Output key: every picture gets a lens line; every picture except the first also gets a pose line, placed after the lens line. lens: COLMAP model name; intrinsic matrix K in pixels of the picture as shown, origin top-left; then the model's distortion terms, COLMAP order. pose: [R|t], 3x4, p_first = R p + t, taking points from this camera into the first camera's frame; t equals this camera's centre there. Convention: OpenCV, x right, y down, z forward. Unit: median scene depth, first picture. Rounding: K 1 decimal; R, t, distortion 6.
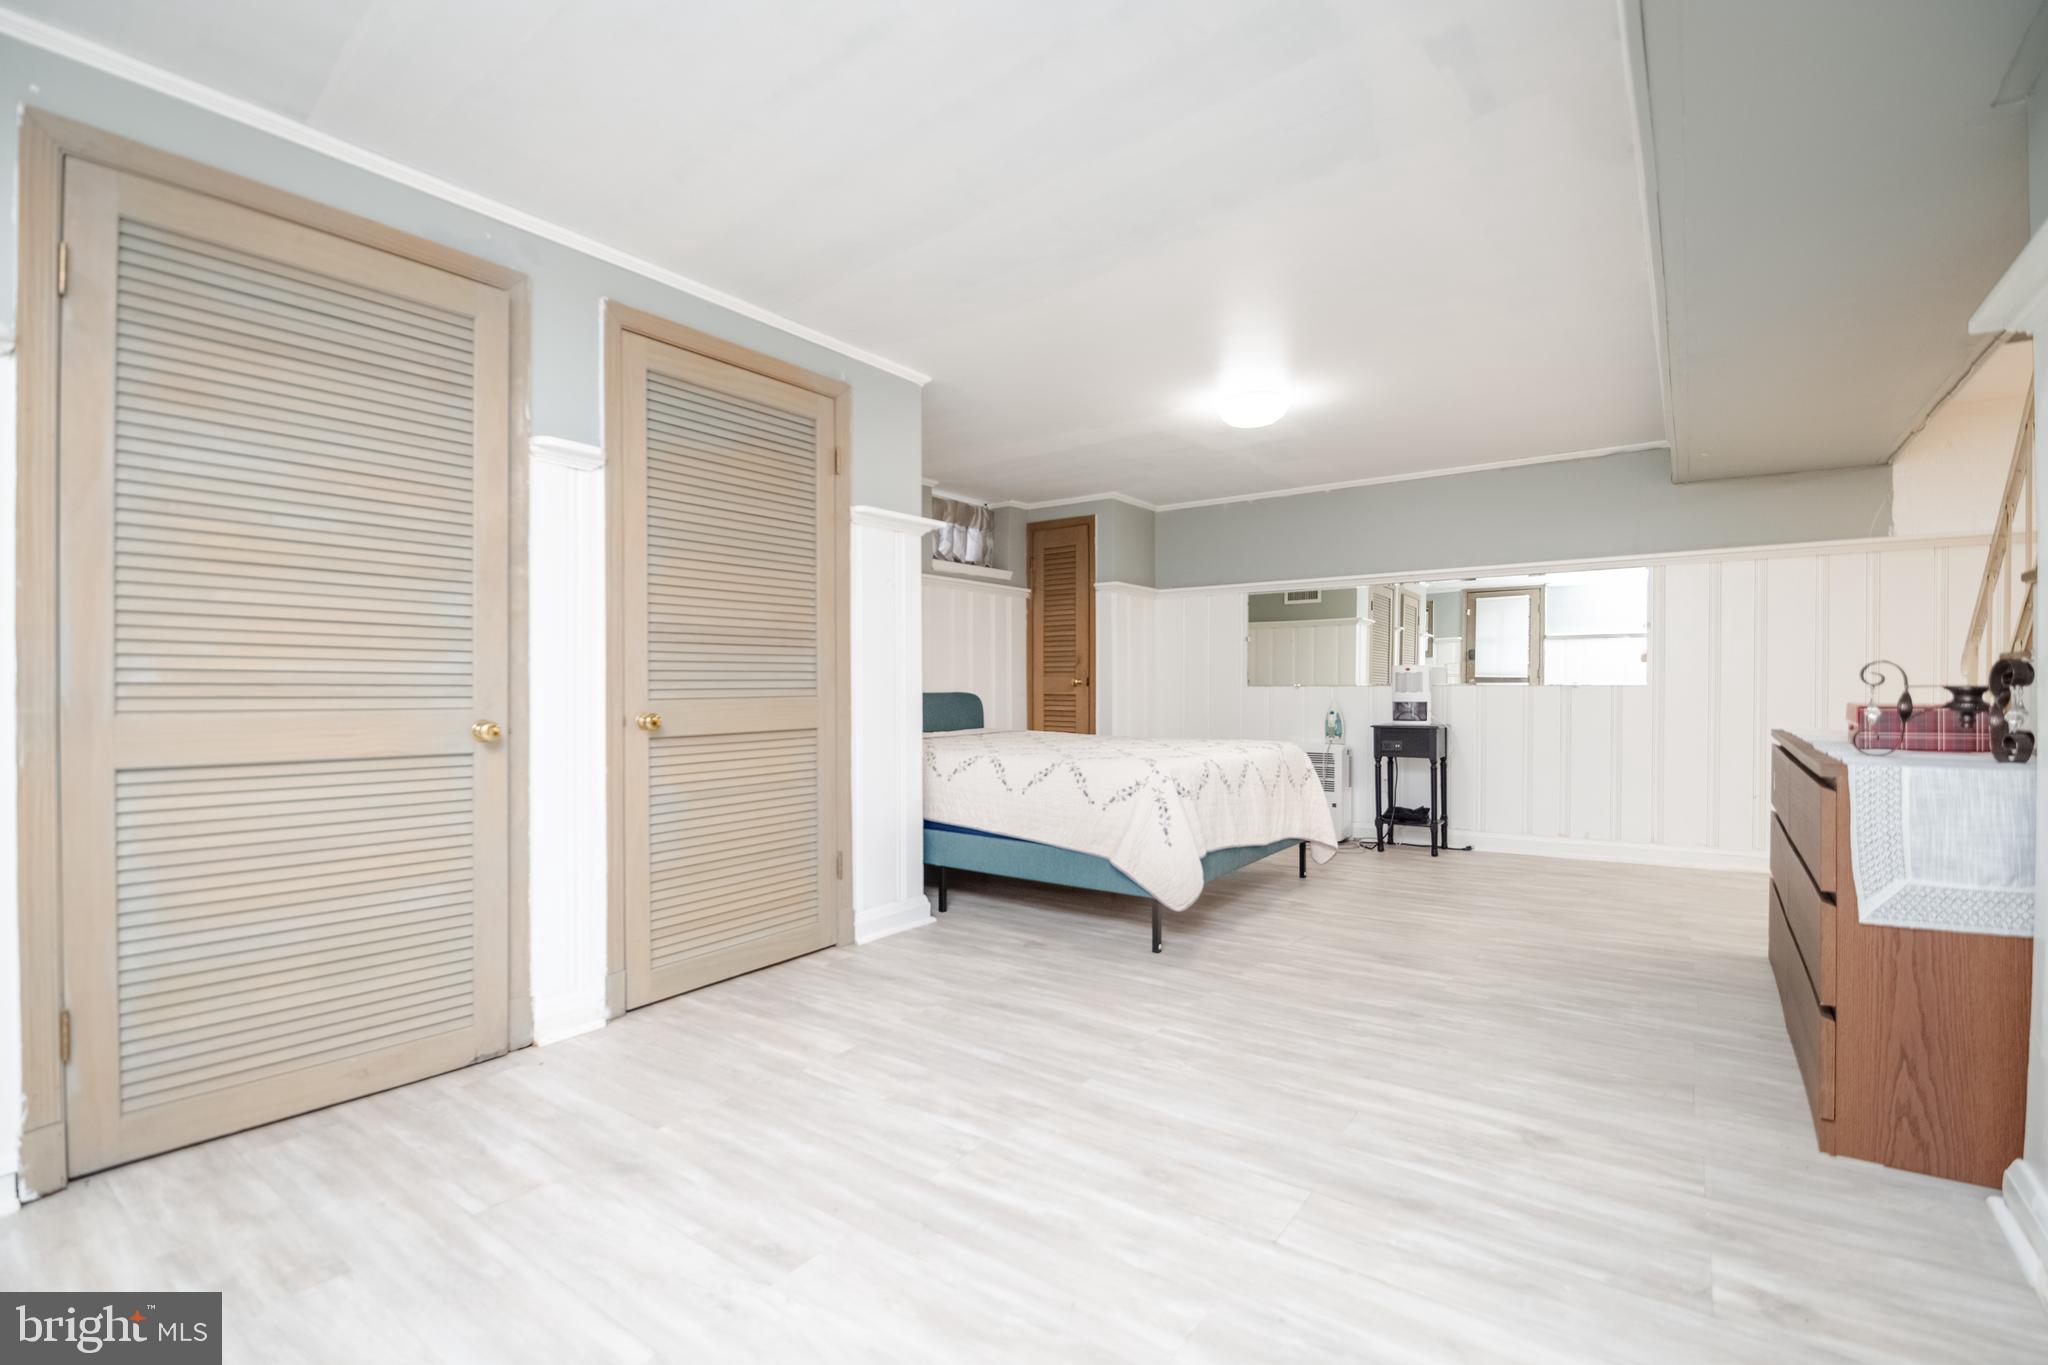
lens RADIAL K [[898.7, 0, 1034.4], [0, 898.7, 681.4], [0, 0, 1]] dist [0.022630, -0.009559]
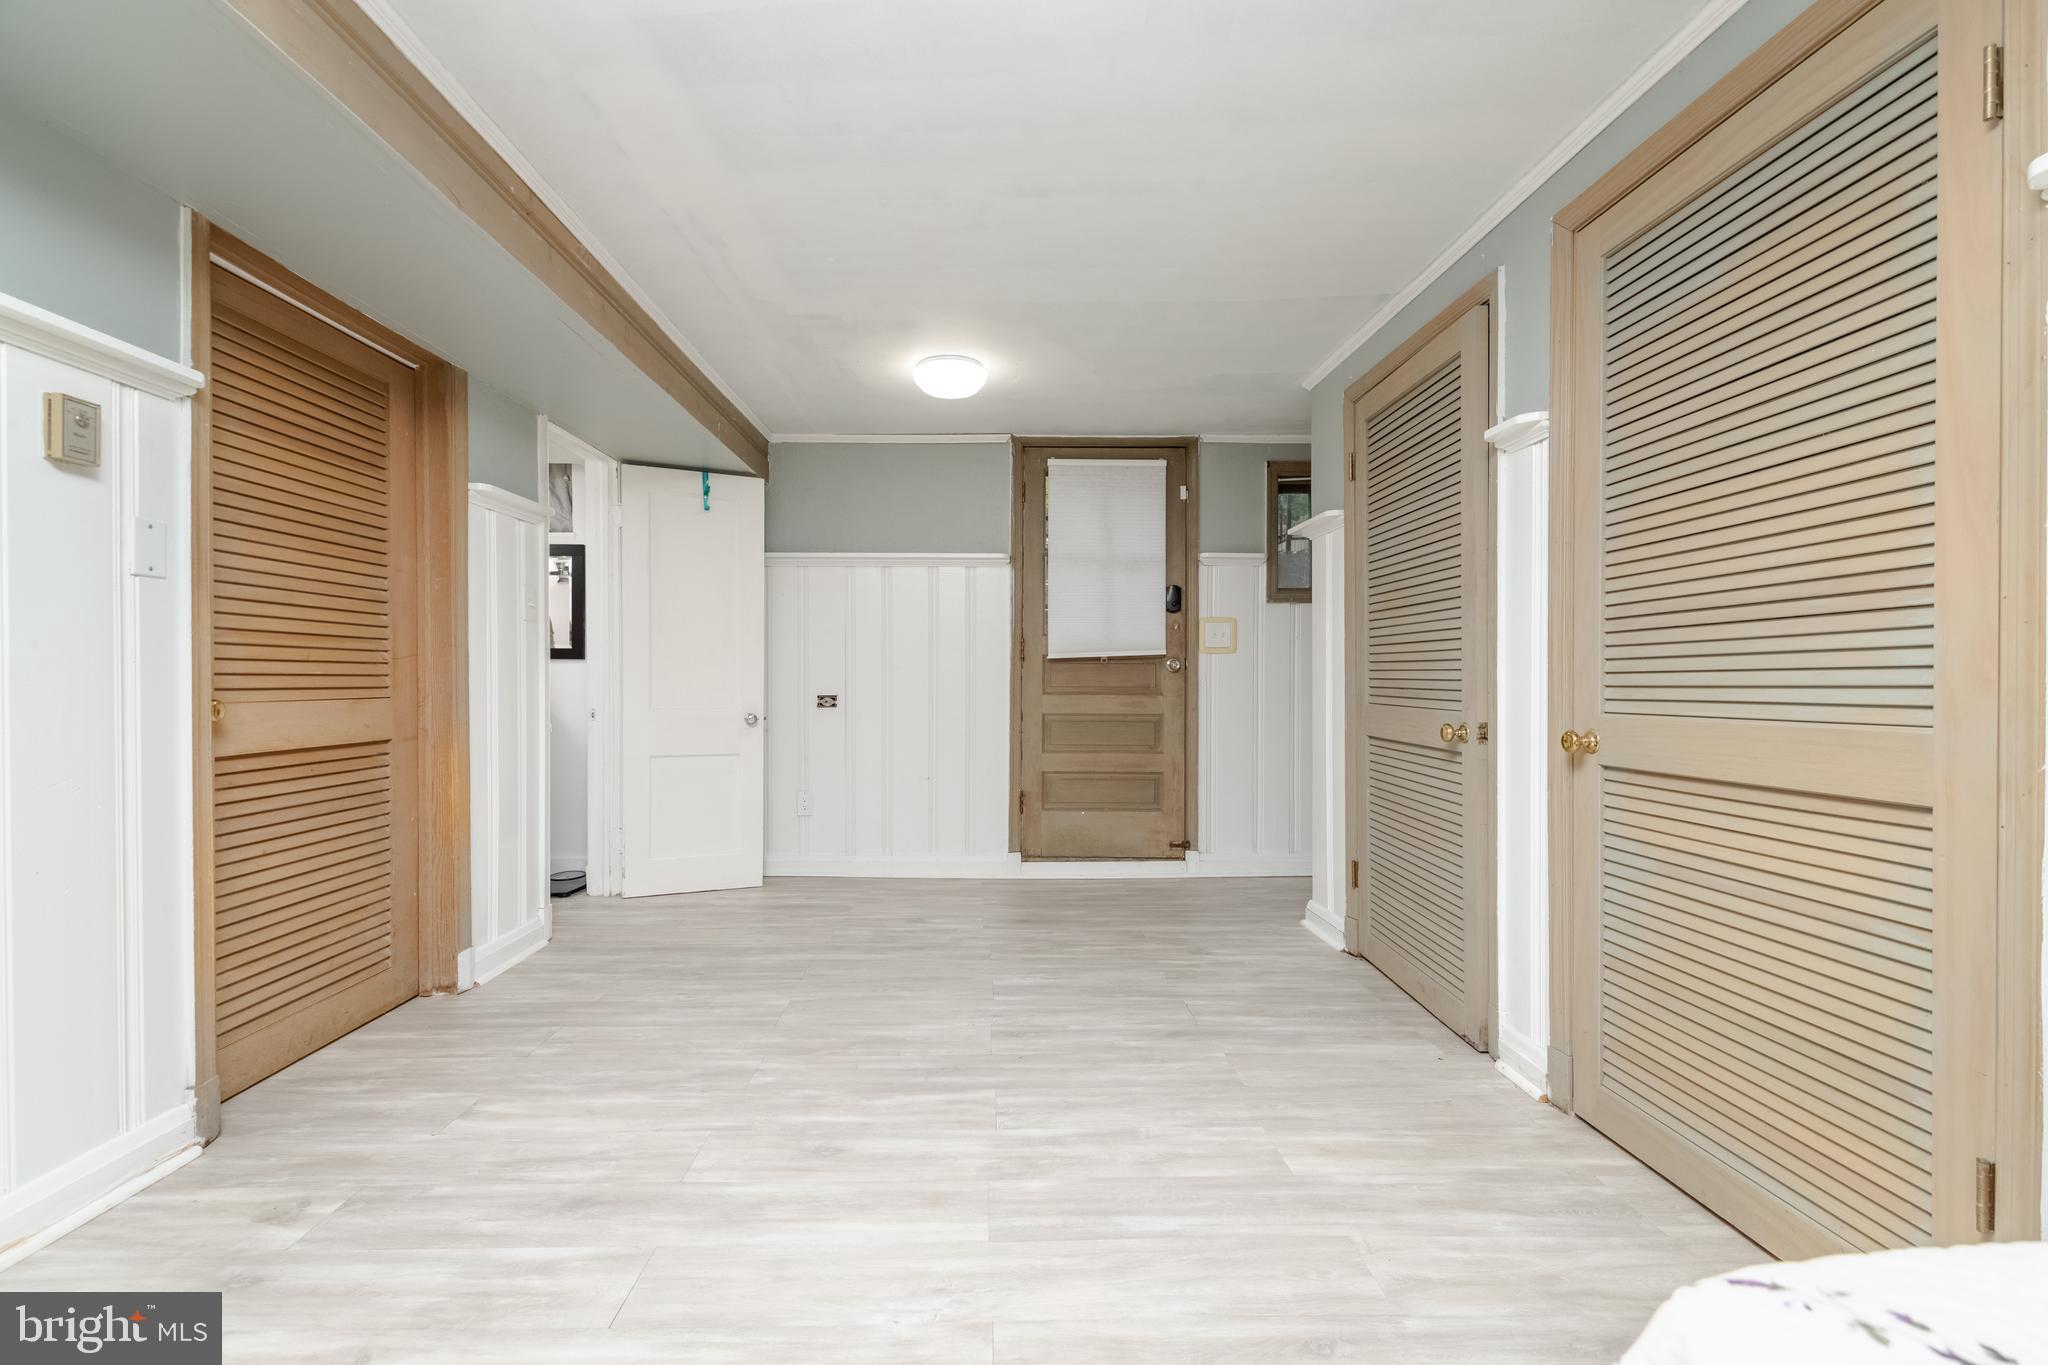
lens RADIAL K [[875.5, 0, 993.7], [0, 875.5, 690.9], [0, 0, 1]] dist [0.002116, 0.000053]
pose [[-0.810210, 0.003822, -0.586127, 0.440983], [0.000424, 0.999982, 0.005935, -0.002607], [0.586139, 0.004560, -0.810198, 1.477942]]
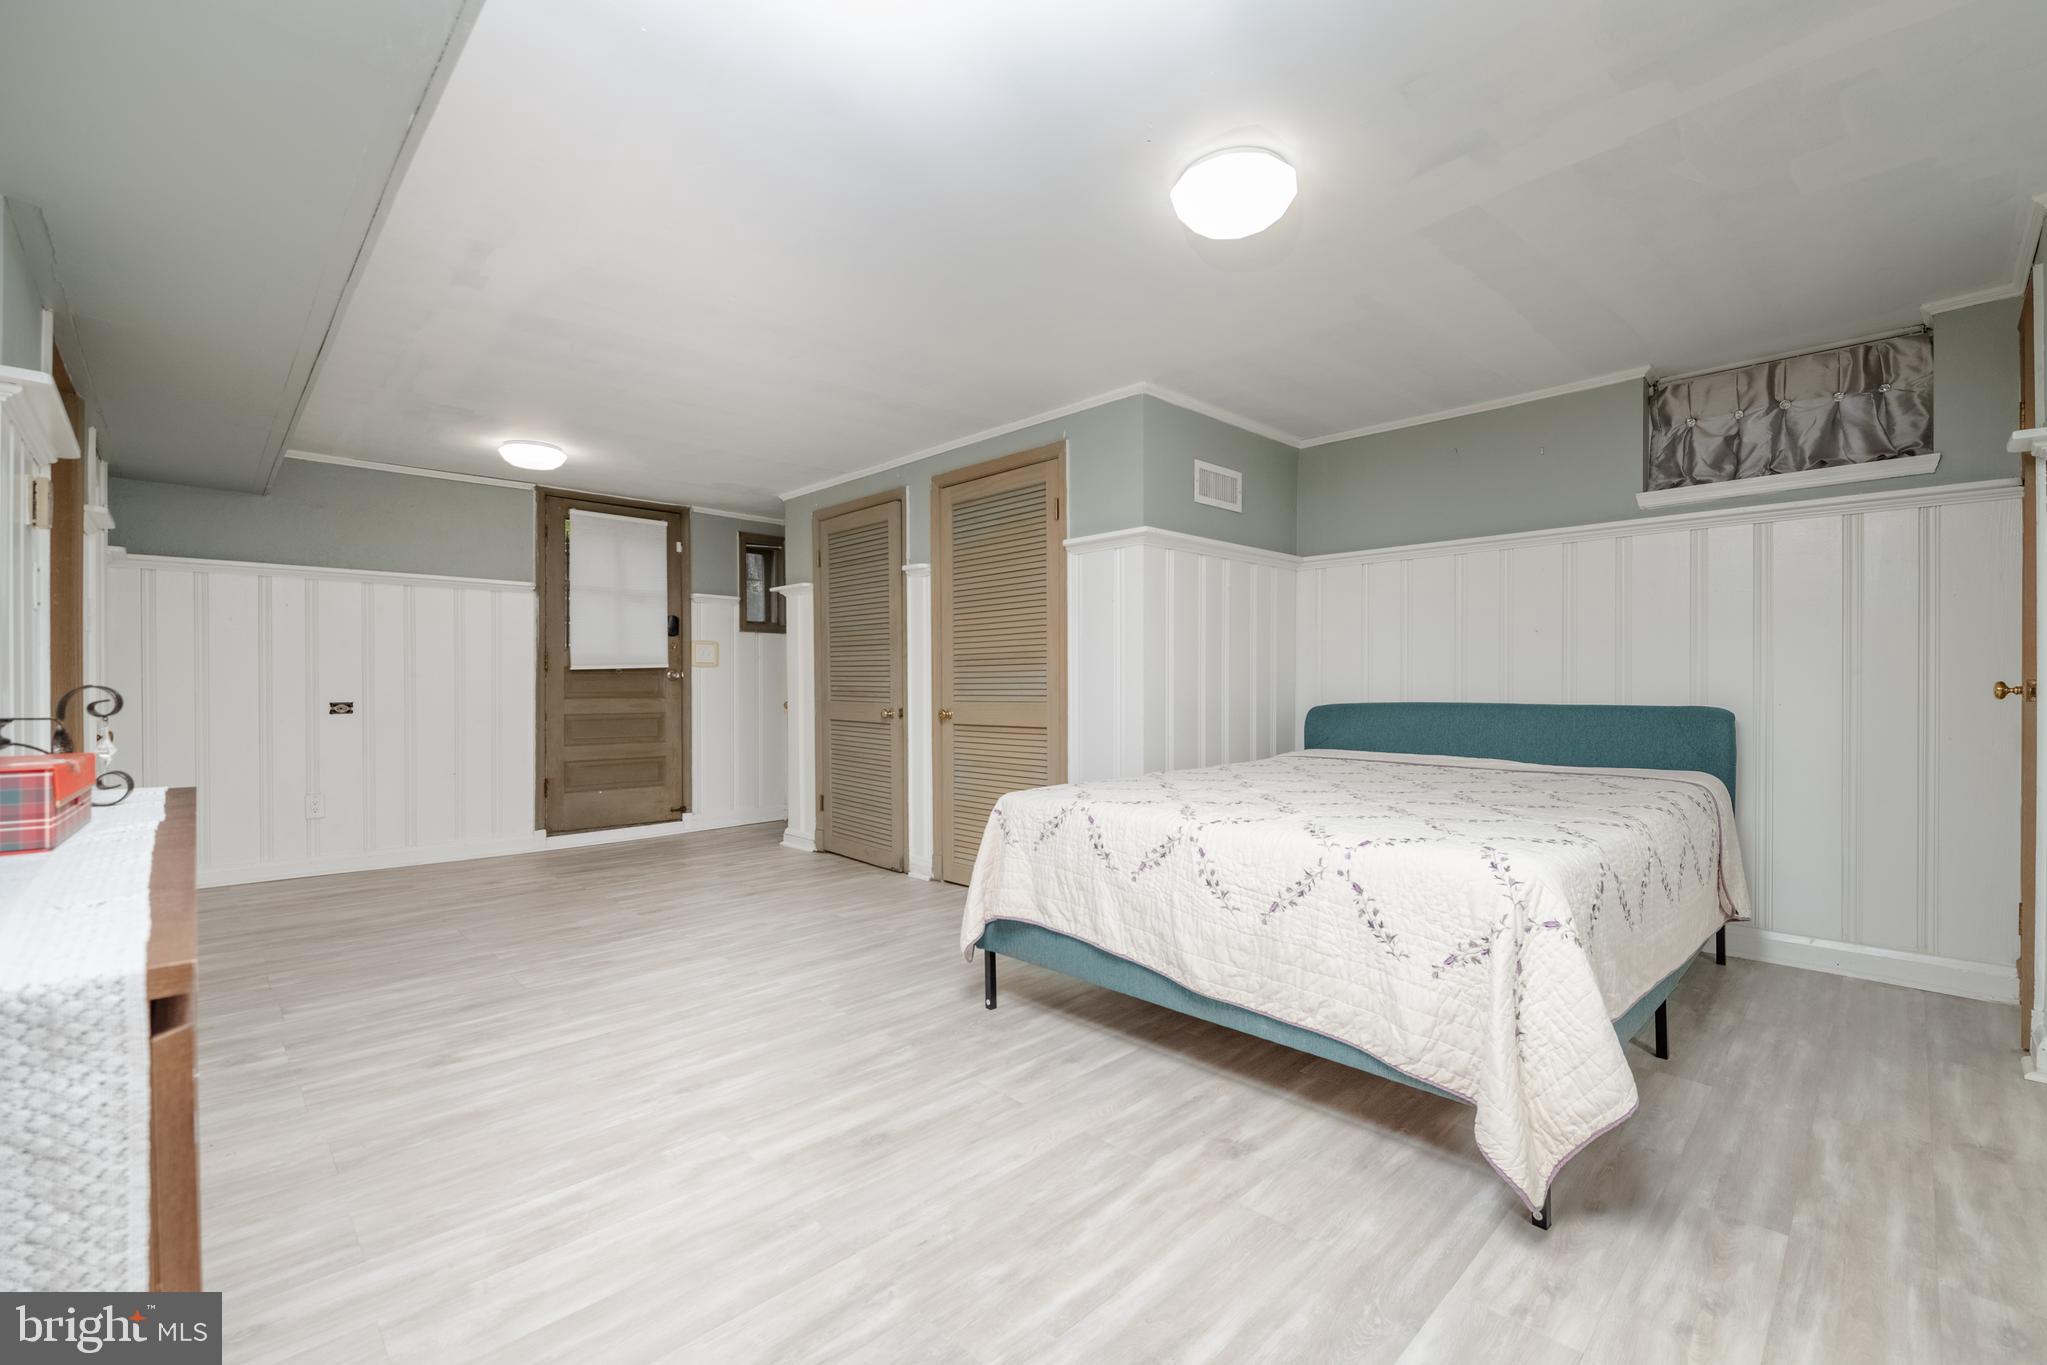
lens RADIAL K [[882.7, 0, 1059.2], [0, 882.7, 684.9], [0, 0, 1]] dist [0.000422, -0.000062]
pose [[-0.158706, -0.000726, -0.987326, 1.333292], [0.006539, 0.999977, -0.001787, -0.007418], [0.987304, -0.006740, -0.158698, 1.673953]]
